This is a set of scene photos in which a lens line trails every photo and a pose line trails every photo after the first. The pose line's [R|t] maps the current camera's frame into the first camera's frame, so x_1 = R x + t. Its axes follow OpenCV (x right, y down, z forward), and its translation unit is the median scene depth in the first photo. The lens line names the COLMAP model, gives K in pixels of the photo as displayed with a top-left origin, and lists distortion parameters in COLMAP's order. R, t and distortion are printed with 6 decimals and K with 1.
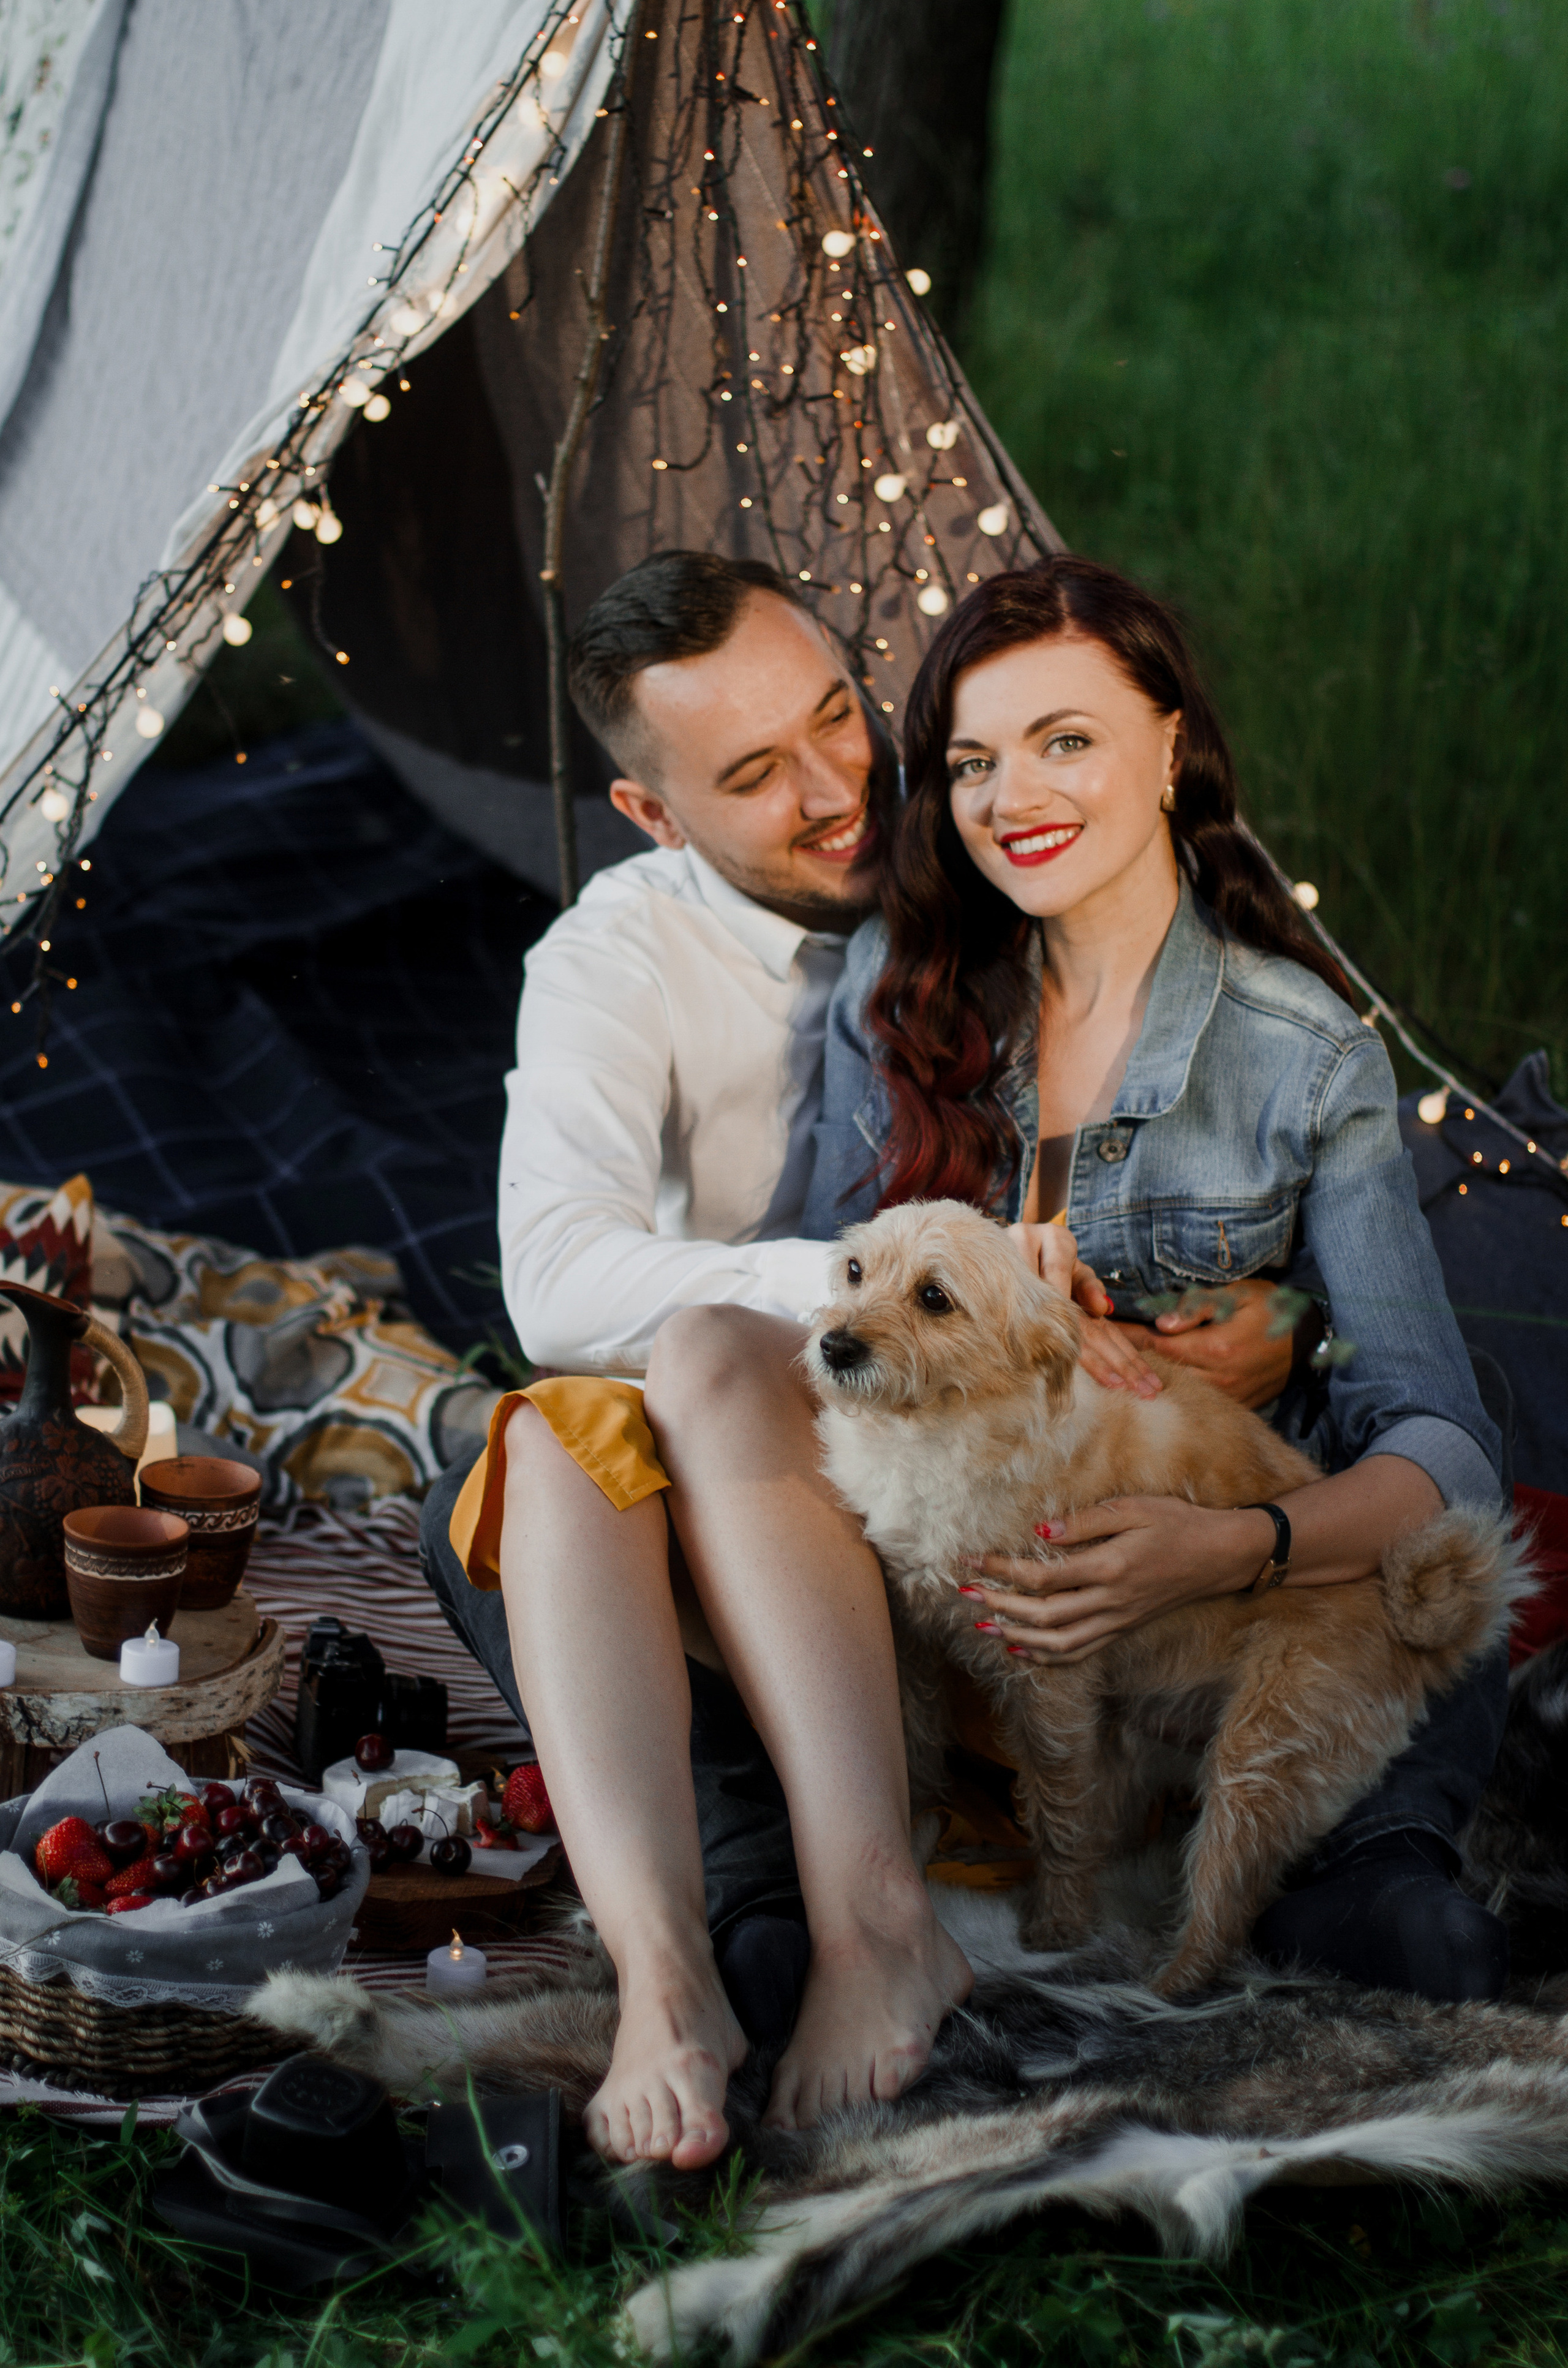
lens RADIAL K [[5700.2, 0, 784.0], [0, 5700.2, 1184.0], [0, 0, 1]] dist [-0.113133, -0.374968]
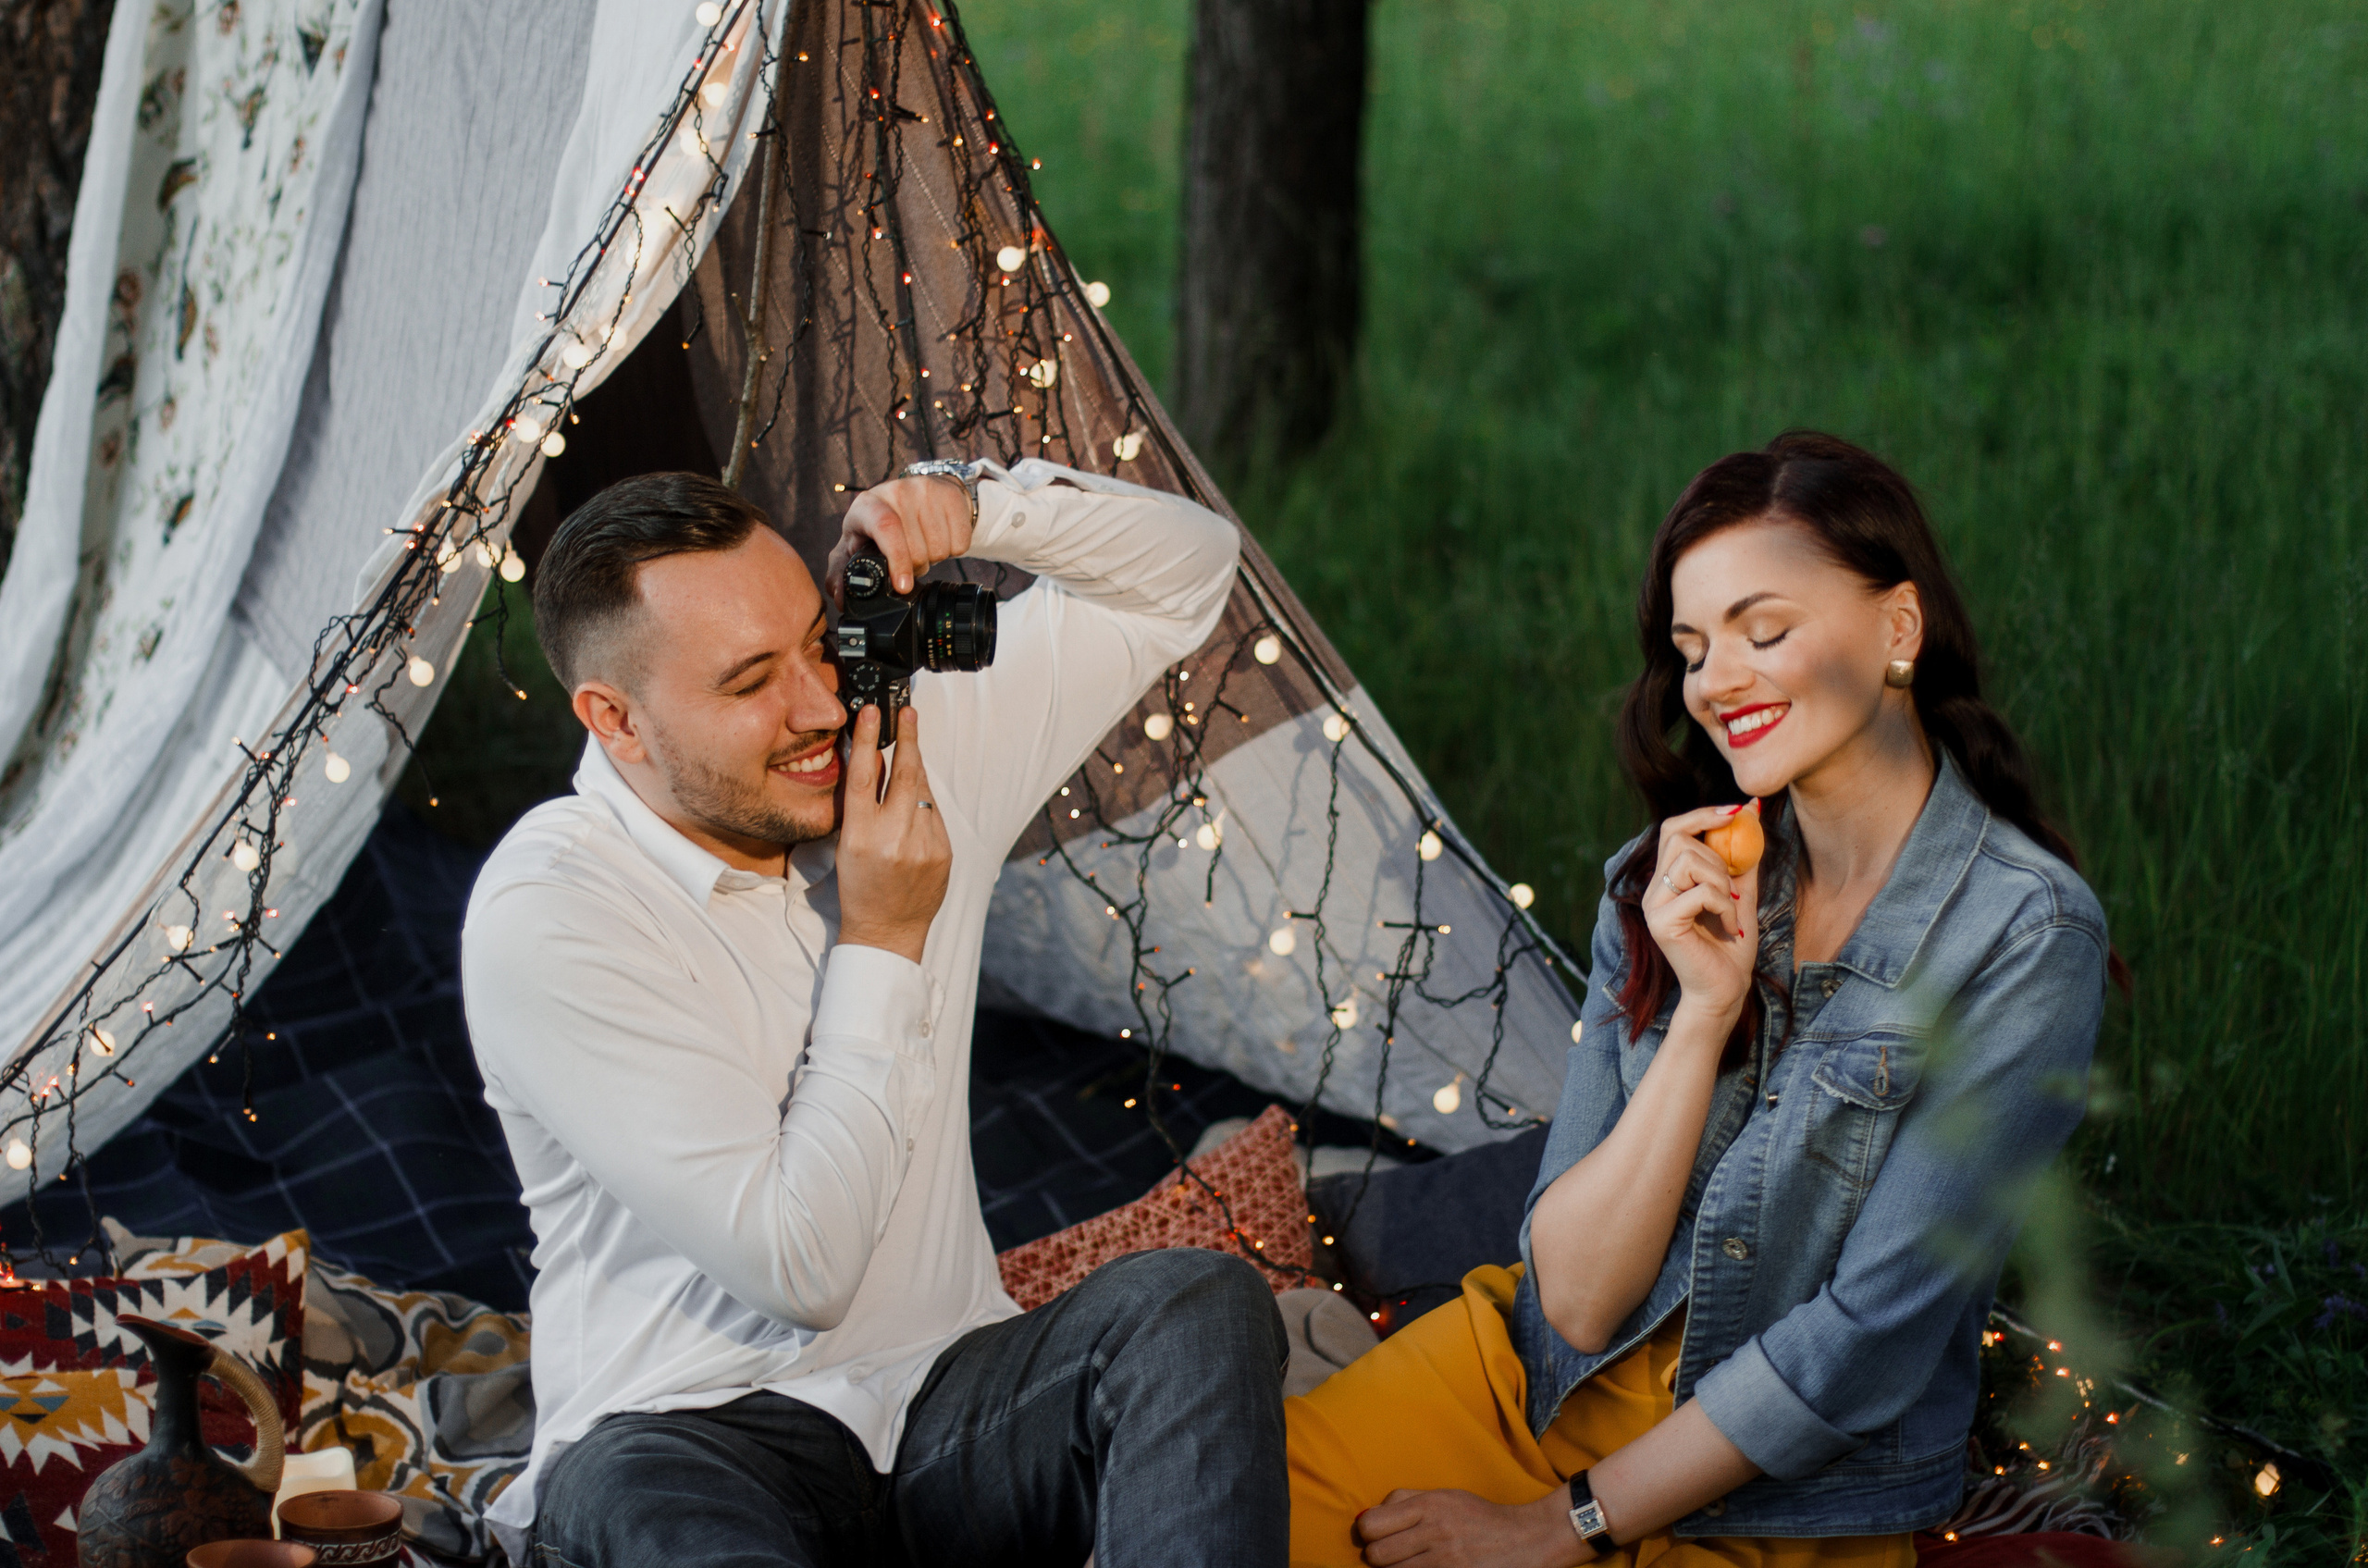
lens RADIAL K [[5700.5, 0, 1184.0], [0, 5700.5, 784.0], [0, 0, 1]] dist [-0.113133, -0.374968]
pose [[0.998203, -0.046927, -0.037253, 0.073533], [0.043174, 0.994460, -0.095838, 0.023358], [0.041544, 0.094057, 0.994700, 0.016728]]
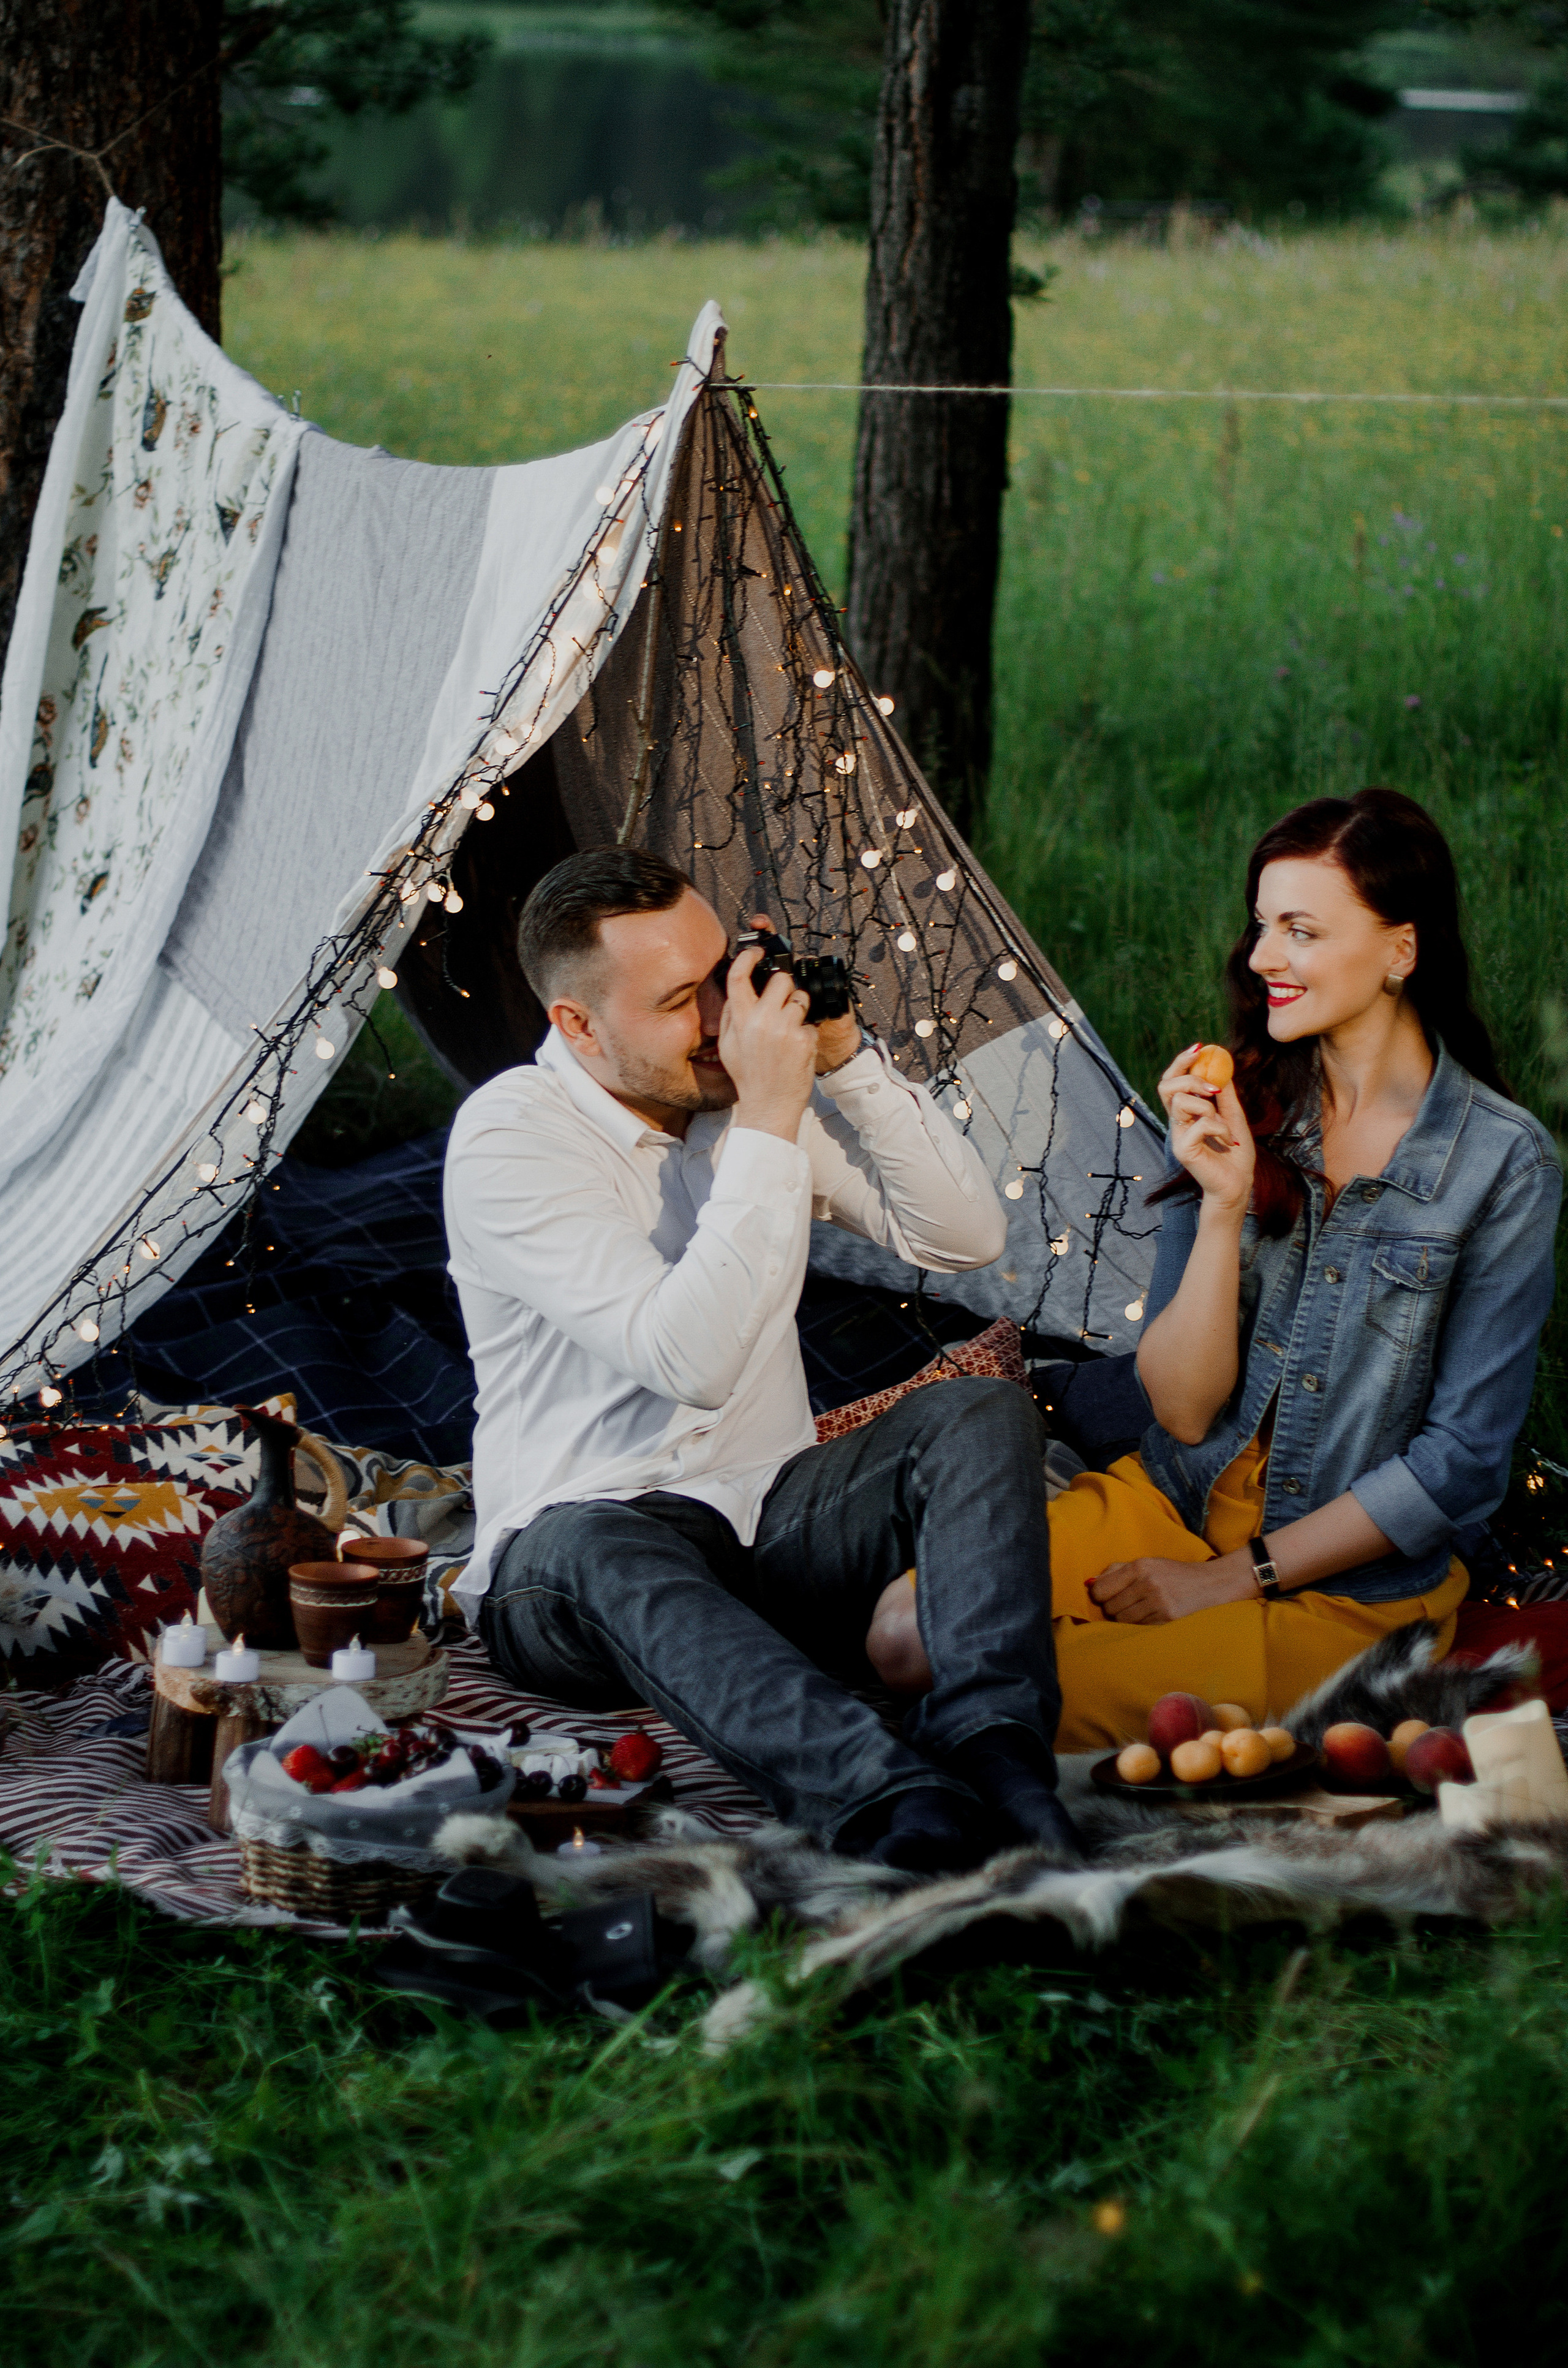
lens RADIAL K [[5700.2, 0, 784.0], [0, 5700.2, 1184.0], [0, 0, 1]] dist [-0.113133, -0.374968]
pose [[0.999061, -0.039500, -0.017794, 0.019929], [0.037291, 0.993132, -0.110900, 0.104511], [0.022052, 0.110132, 0.993672, -0.335433]]
